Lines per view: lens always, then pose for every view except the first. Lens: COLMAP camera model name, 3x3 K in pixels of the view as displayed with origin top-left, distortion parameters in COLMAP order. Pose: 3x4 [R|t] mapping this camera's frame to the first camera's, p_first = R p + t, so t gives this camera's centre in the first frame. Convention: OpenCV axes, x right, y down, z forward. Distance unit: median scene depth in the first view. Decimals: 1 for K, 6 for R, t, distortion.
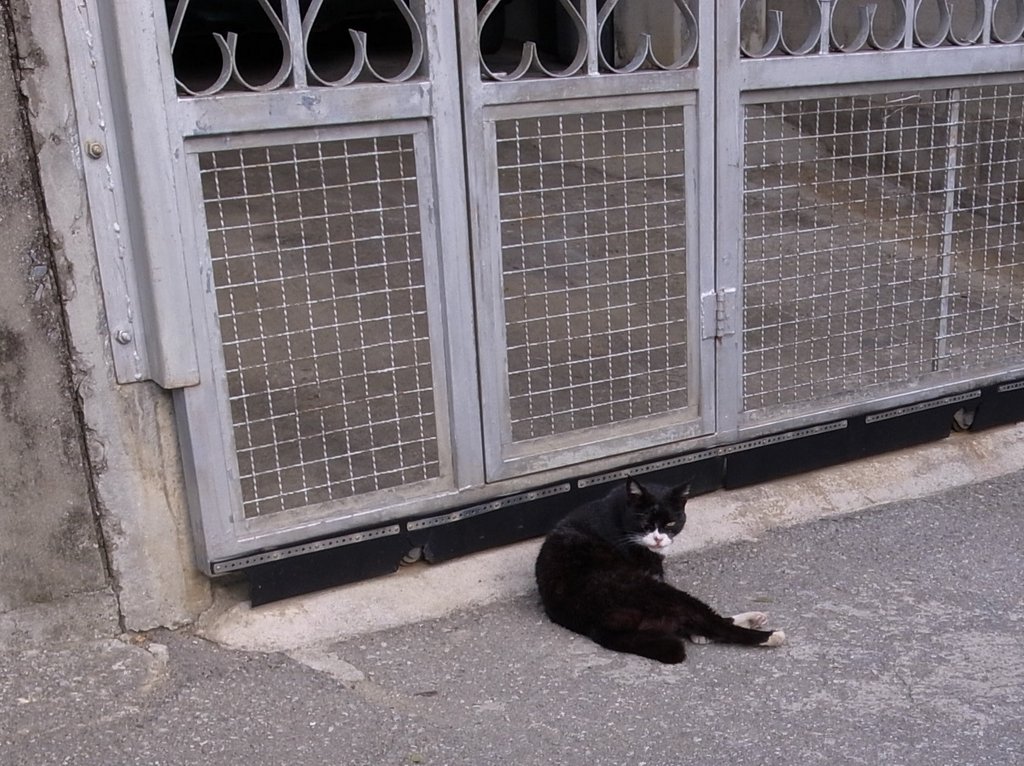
lens RADIAL K [[852.3, 0, 514.2], [0, 852.3, 388.0], [0, 0, 1]] dist [0.000050, -0.016030]
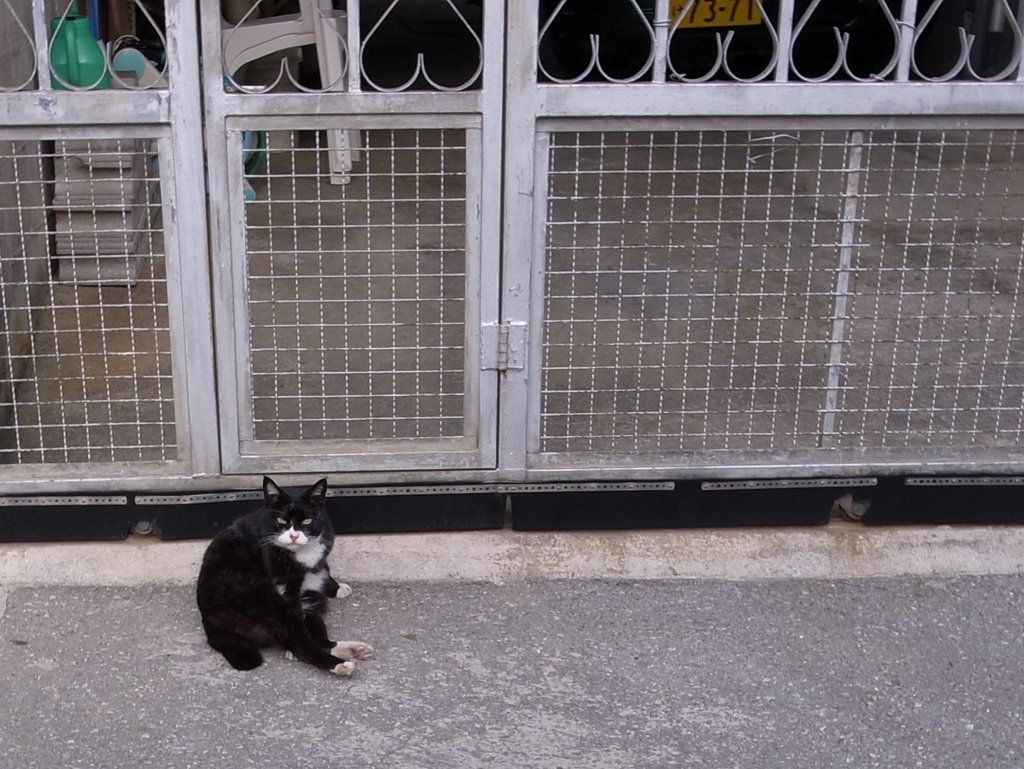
lens RADIAL K [[852.3, 0, 548.6], [0, 852.3, 411.0], [0, 0, 1]] dist [0.000050, -0.016030]
pose [[0.951946, 0.145811, -0.269329, 0.595681], [-0.146698, 0.989036, 0.016944, -0.040761], [0.268846, 0.023380, 0.962899, 0.089592]]
